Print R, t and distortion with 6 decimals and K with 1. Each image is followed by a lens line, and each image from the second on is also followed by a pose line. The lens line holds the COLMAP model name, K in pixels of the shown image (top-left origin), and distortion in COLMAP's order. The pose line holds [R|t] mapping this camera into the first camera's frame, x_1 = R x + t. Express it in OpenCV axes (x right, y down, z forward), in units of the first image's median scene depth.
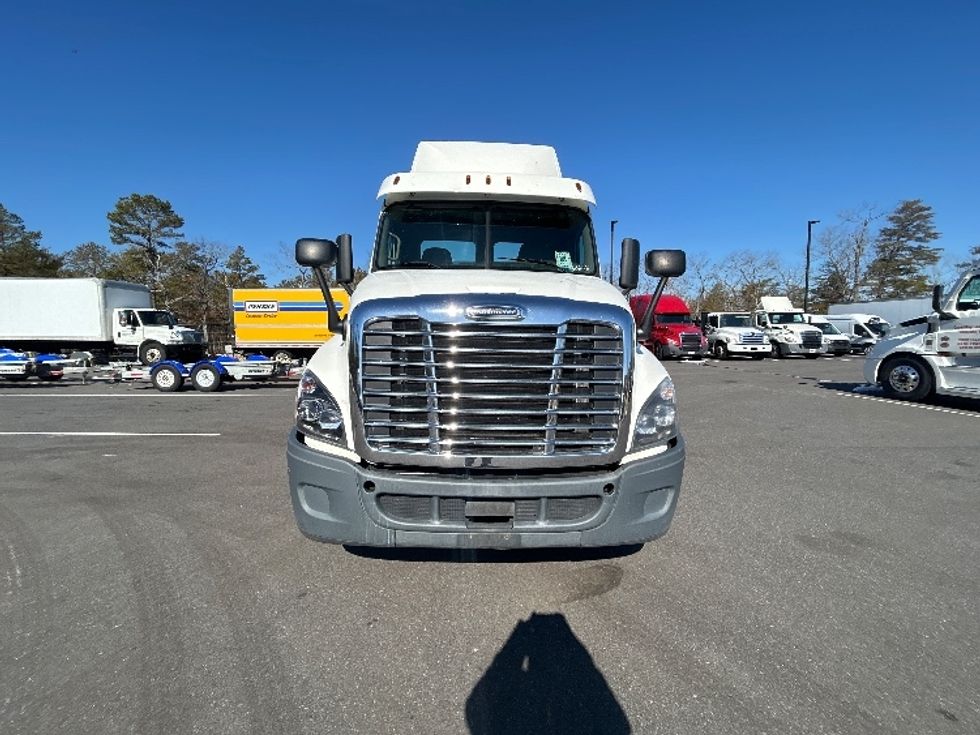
lens RADIAL K [[397.0, 0, 487.5], [0, 397.0, 369.7], [0, 0, 1]] dist [-0.000948, 0.000135]
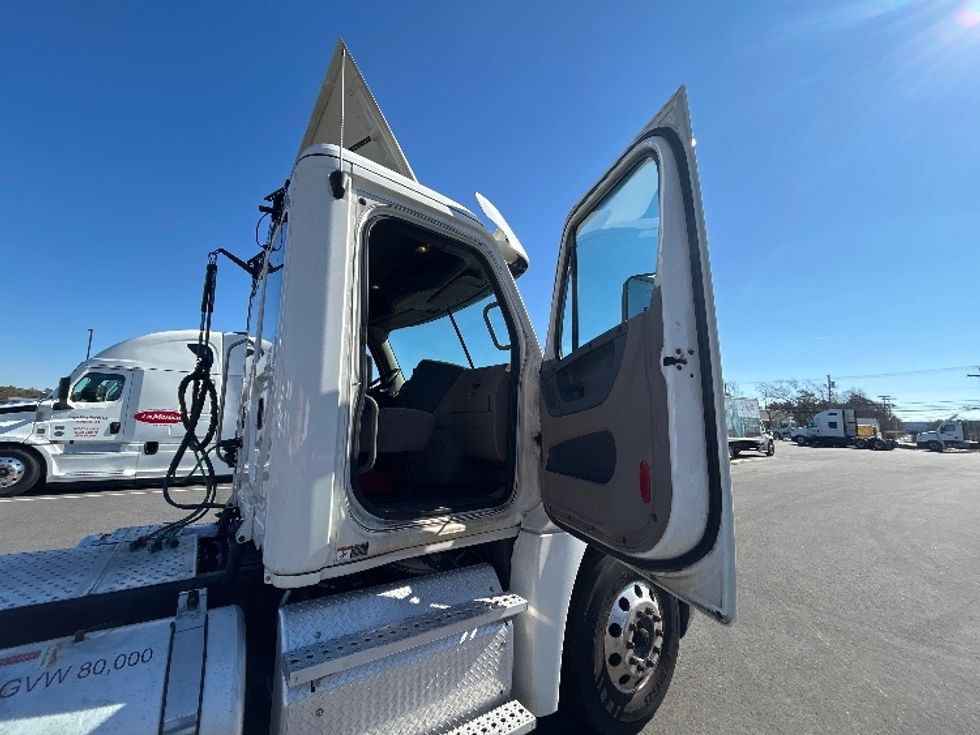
lens RADIAL K [[392.7, 0, 486.7], [0, 392.7, 366.1], [0, 0, 1]] dist [-0.000078, -0.000185]
pose [[-0.544969, 0.105491, 0.831793, -0.166135], [0.046879, 0.994335, -0.095391, -0.043713], [-0.837144, -0.012991, -0.546828, 0.312870]]
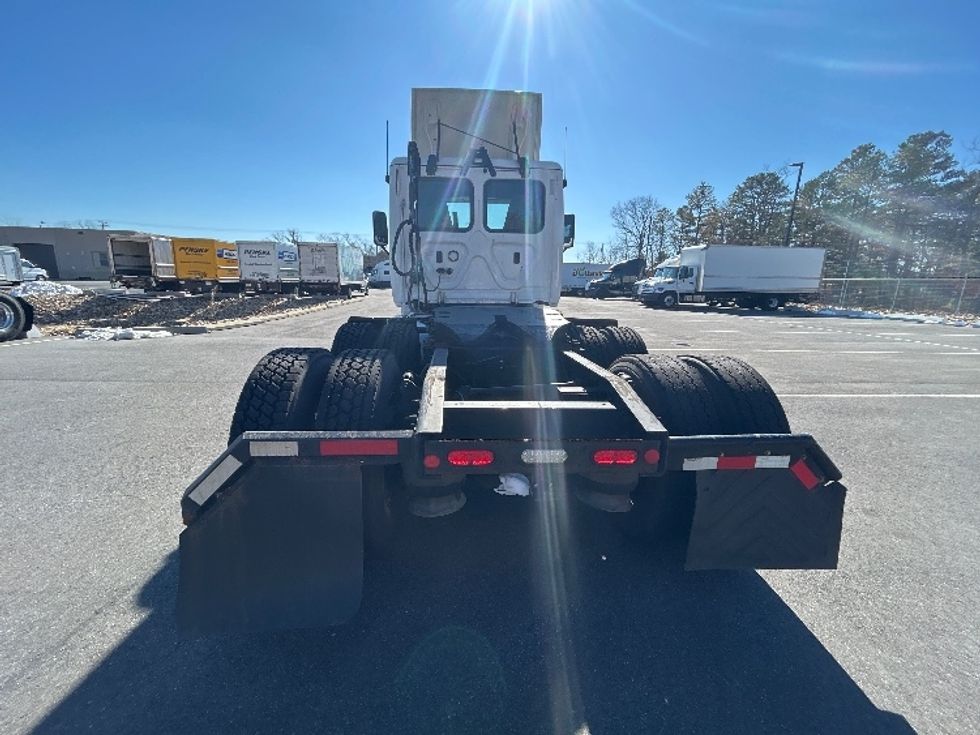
lens RADIAL K [[400.6, 0, 487.2], [0, 400.6, 364.7], [0, 0, 1]] dist [0.000626, 0.000134]
pose [[-0.998753, -0.019060, -0.046151, 0.003825], [-0.031383, 0.958518, 0.283301, -0.052201], [0.038836, 0.284396, -0.957920, 0.639455]]
